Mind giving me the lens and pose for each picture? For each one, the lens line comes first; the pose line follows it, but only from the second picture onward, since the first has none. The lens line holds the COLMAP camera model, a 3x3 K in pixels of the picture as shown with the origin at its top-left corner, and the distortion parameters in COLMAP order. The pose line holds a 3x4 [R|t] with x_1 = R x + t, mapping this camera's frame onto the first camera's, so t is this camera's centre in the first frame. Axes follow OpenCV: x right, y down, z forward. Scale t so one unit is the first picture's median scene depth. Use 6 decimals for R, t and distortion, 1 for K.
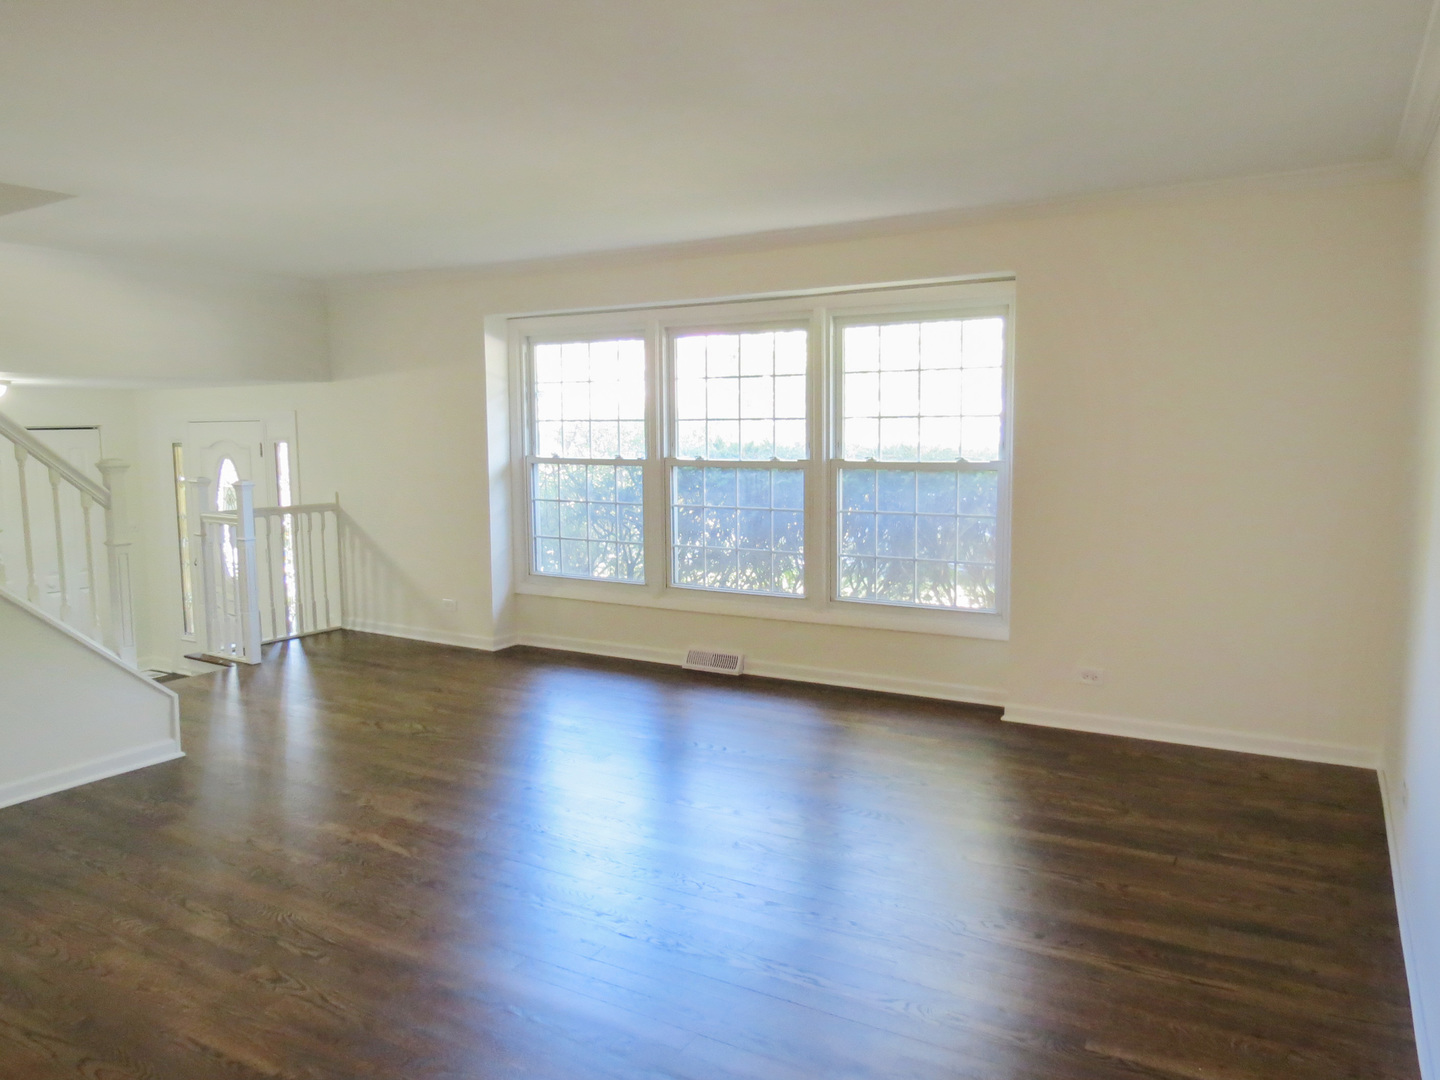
lens RADIAL K [[1020.5, 0, 725.7], [0, 1020.5, 540.2], [0, 0, 1]] dist [-0.027805, 0.006541]
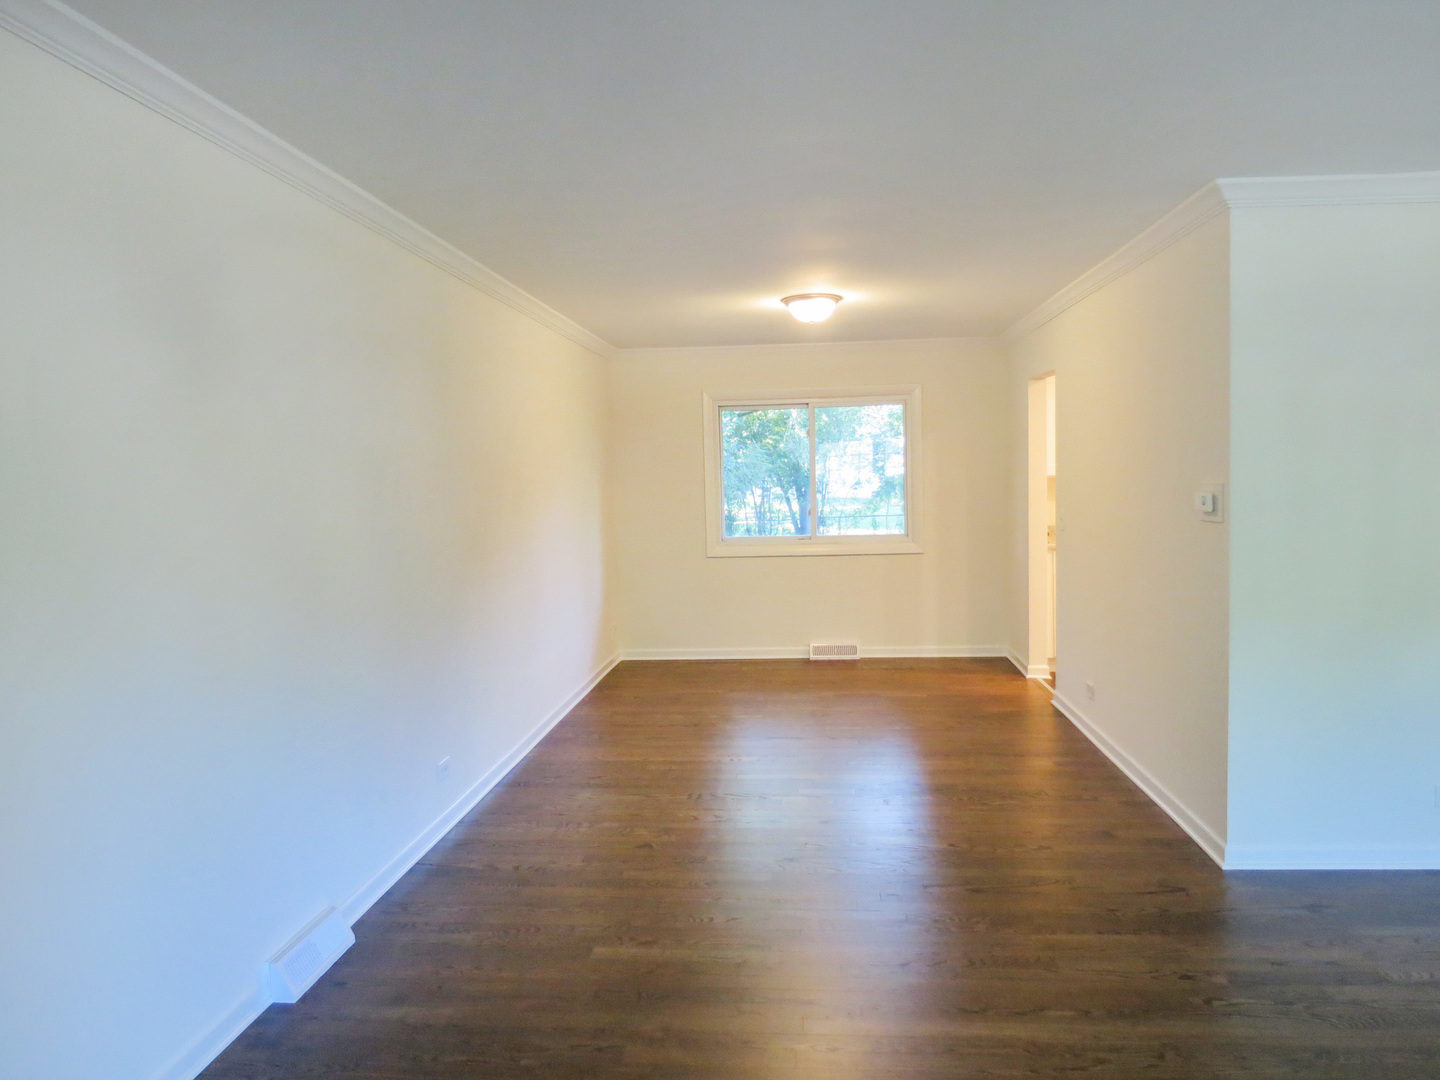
lens RADIAL K [[1020.5, 0, 725.7], [0, 1020.5, 540.2], [0, 0, 1]] dist [-0.027805, 0.006541]
pose [[-0.902136, 0.052694, -0.428221, 0.181172], [-0.024053, 0.984828, 0.171857, -0.081182], [0.430780, 0.165338, -0.887182, 0.684501]]
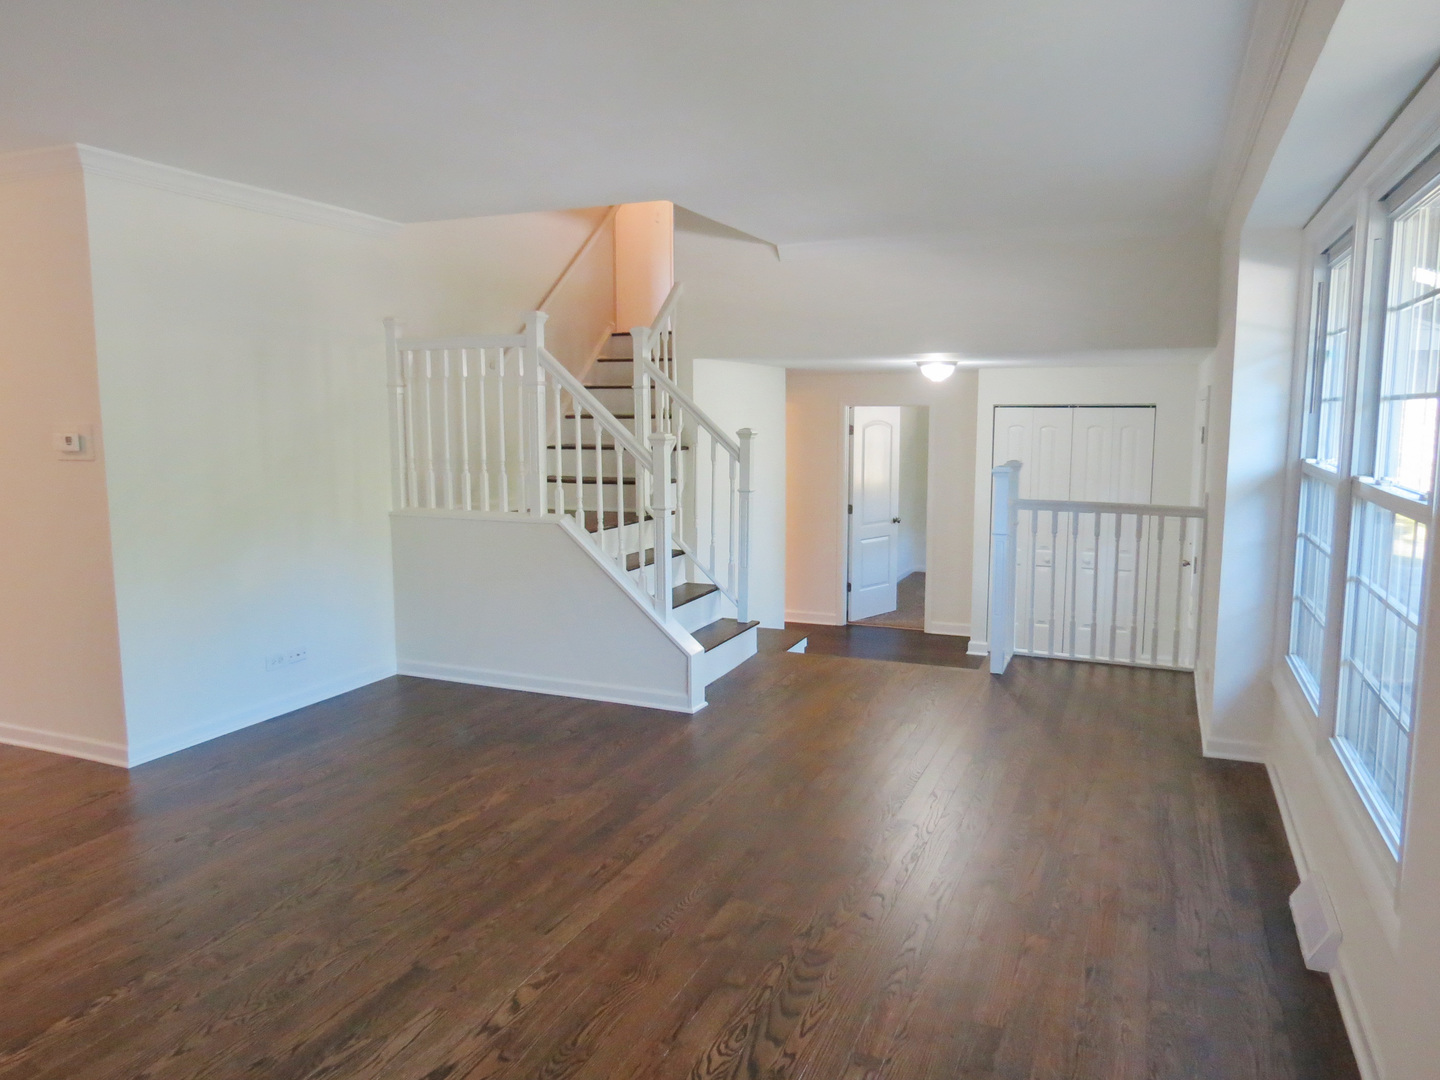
lens RADIAL K [[1020.5, 0, 725.7], [0, 1020.5, 540.2], [0, 0, 1]] dist [-0.027805, 0.006541]
pose [[0.125213, 0.132733, -0.983211, 0.350344], [-0.112278, 0.986540, 0.118884, -0.069158], [0.985756, 0.095507, 0.138430, 0.602976]]
